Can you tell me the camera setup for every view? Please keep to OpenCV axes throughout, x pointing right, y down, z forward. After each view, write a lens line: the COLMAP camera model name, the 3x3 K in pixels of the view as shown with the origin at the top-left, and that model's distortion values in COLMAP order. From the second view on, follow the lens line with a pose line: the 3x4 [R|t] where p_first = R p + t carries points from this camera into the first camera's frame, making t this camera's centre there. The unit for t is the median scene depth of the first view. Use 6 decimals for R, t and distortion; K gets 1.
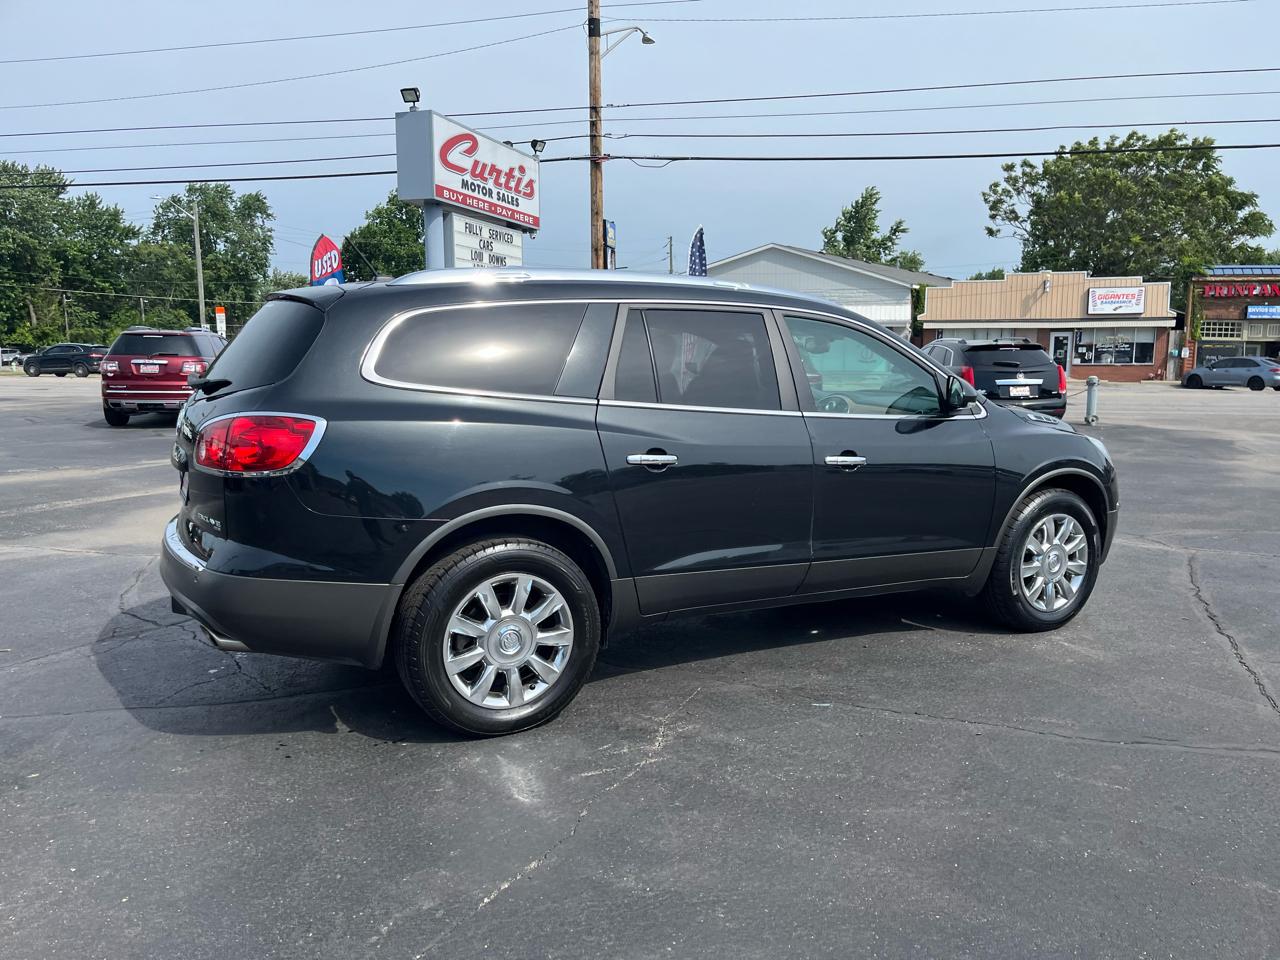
lens RADIAL K [[970.3, 0, 651.2], [0, 970.3, 486.9], [0, 0, 1]] dist [0.066032, -0.081678]
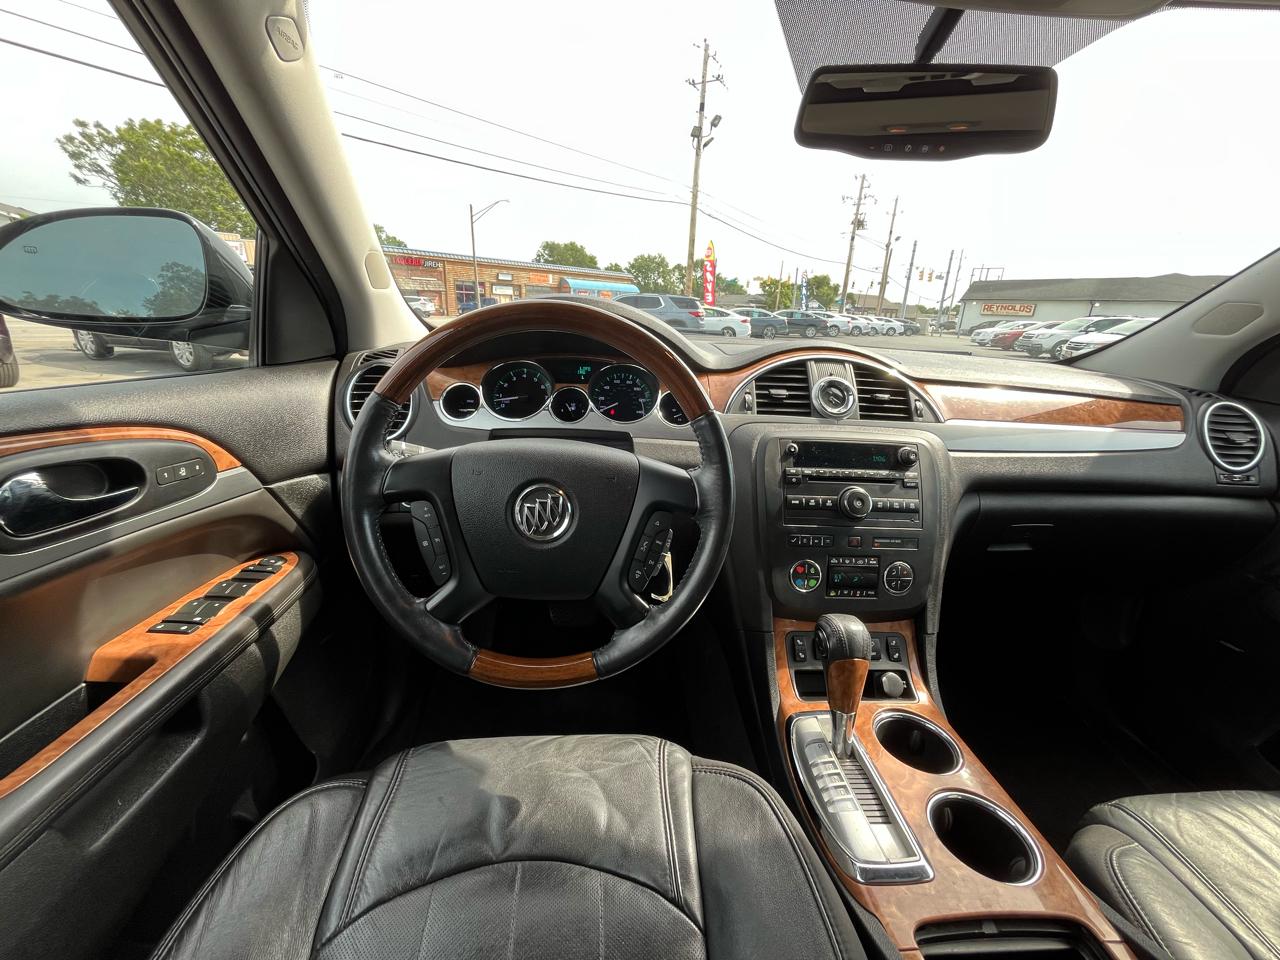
lens RADIAL K [[513.9, 0, 639.7], [0, 513.9, 480.4], [0, 0, 1]] dist [-0.003654, -0.001411]
pose [[0.432404, -0.273274, 0.859272, 0.009994], [0.084775, 0.961067, 0.262987, -0.034187], [-0.897686, -0.040872, 0.438736, 0.324709]]
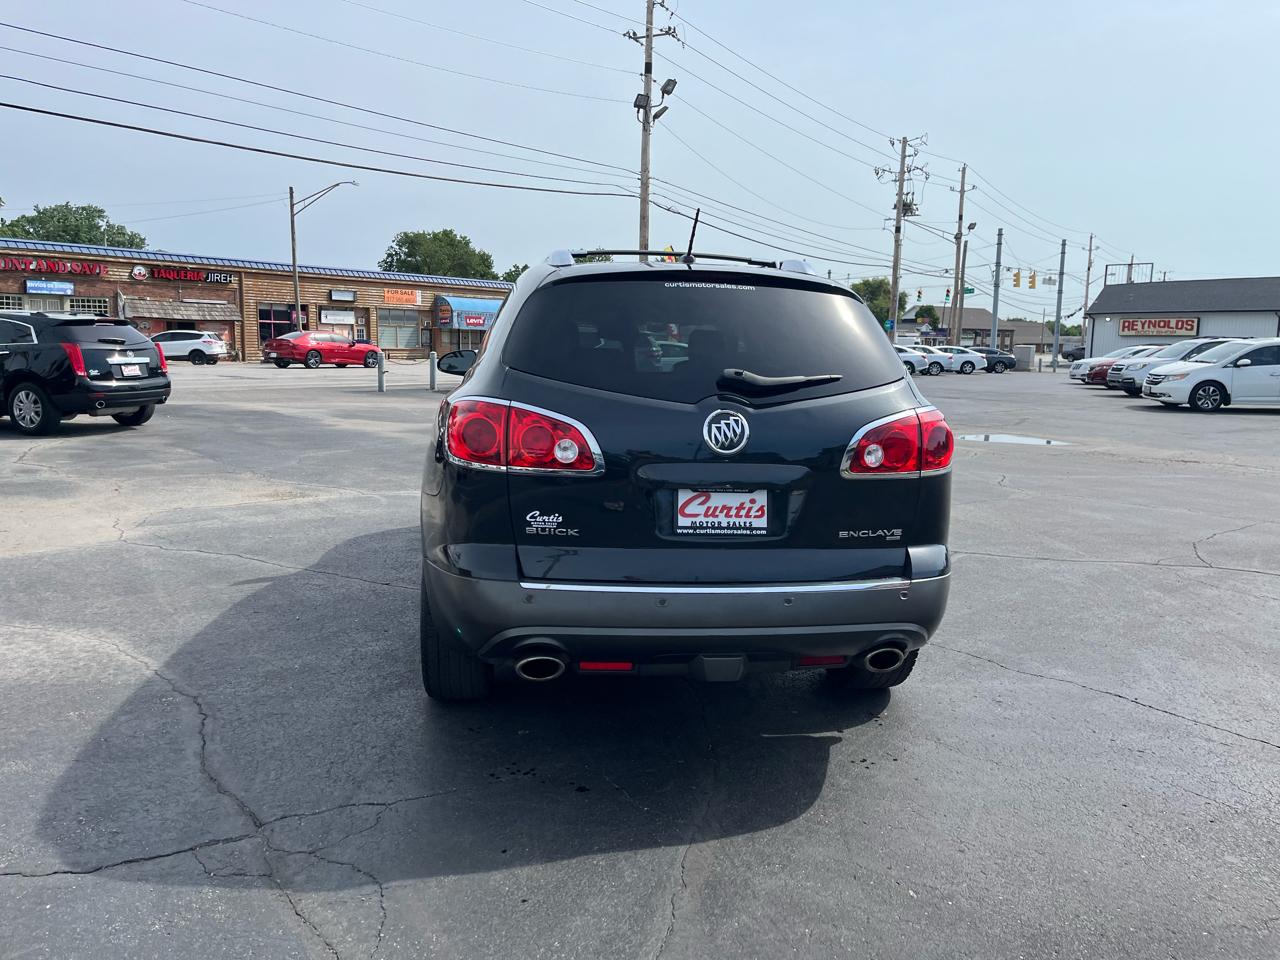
lens RADIAL K [[970.3, 0, 649.8], [0, 970.3, 464.3], [0, 0, 1]] dist [0.066032, -0.081678]
pose [[0.357895, -0.115908, 0.926540, -0.285257], [0.112256, 0.990410, 0.080537, -0.026133], [-0.926990, 0.075186, 0.367474, 0.182490]]
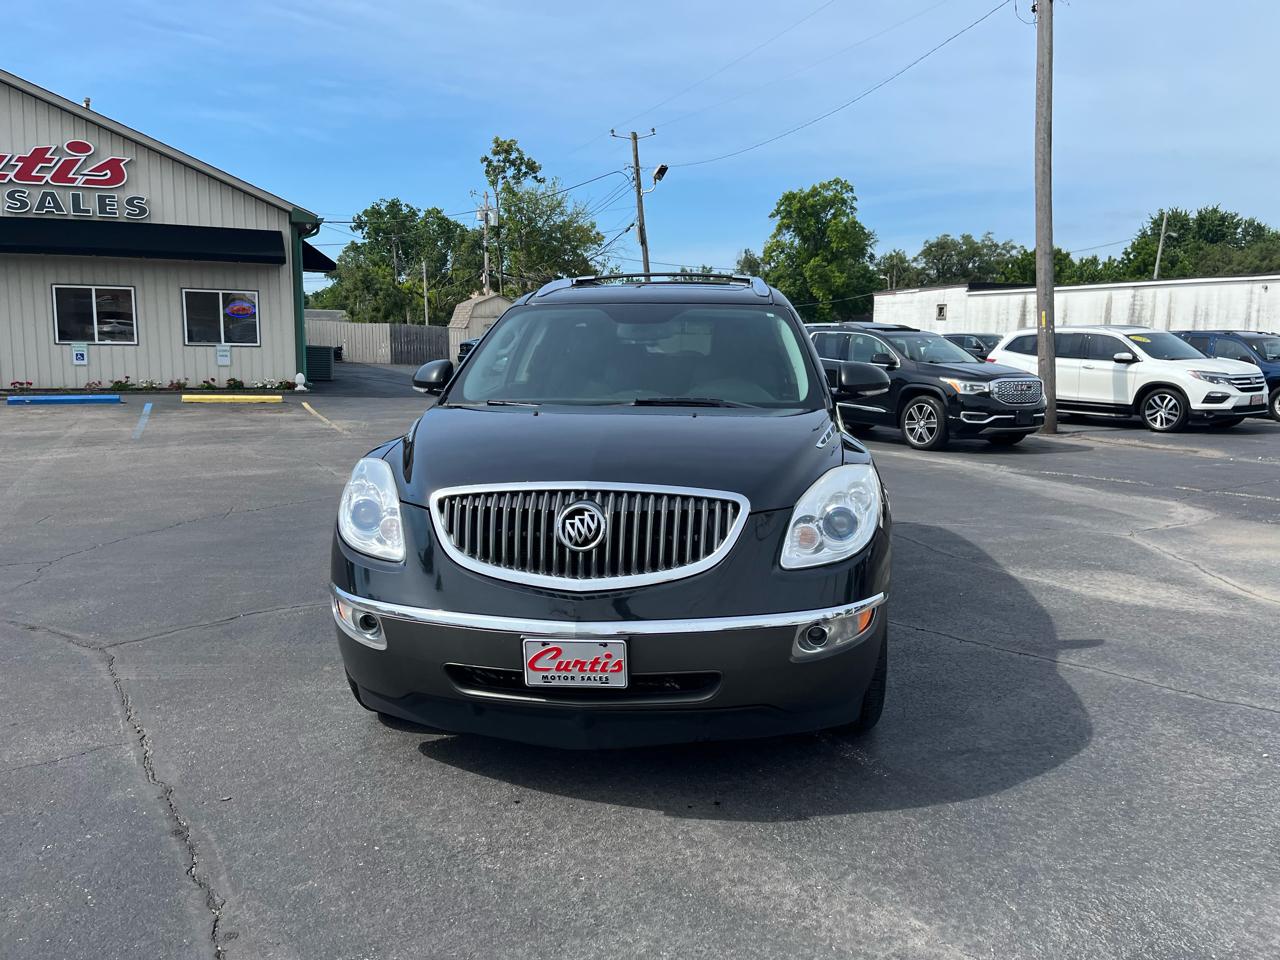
lens RADIAL K [[970.3, 0, 652.2], [0, 970.3, 483.9], [0, 0, 1]] dist [0.066032, -0.081678]
pose [[-0.568270, 0.114103, -0.814893, 0.277302], [-0.128665, 0.965835, 0.224963, -0.066938], [0.812720, 0.232688, -0.534174, 0.479163]]
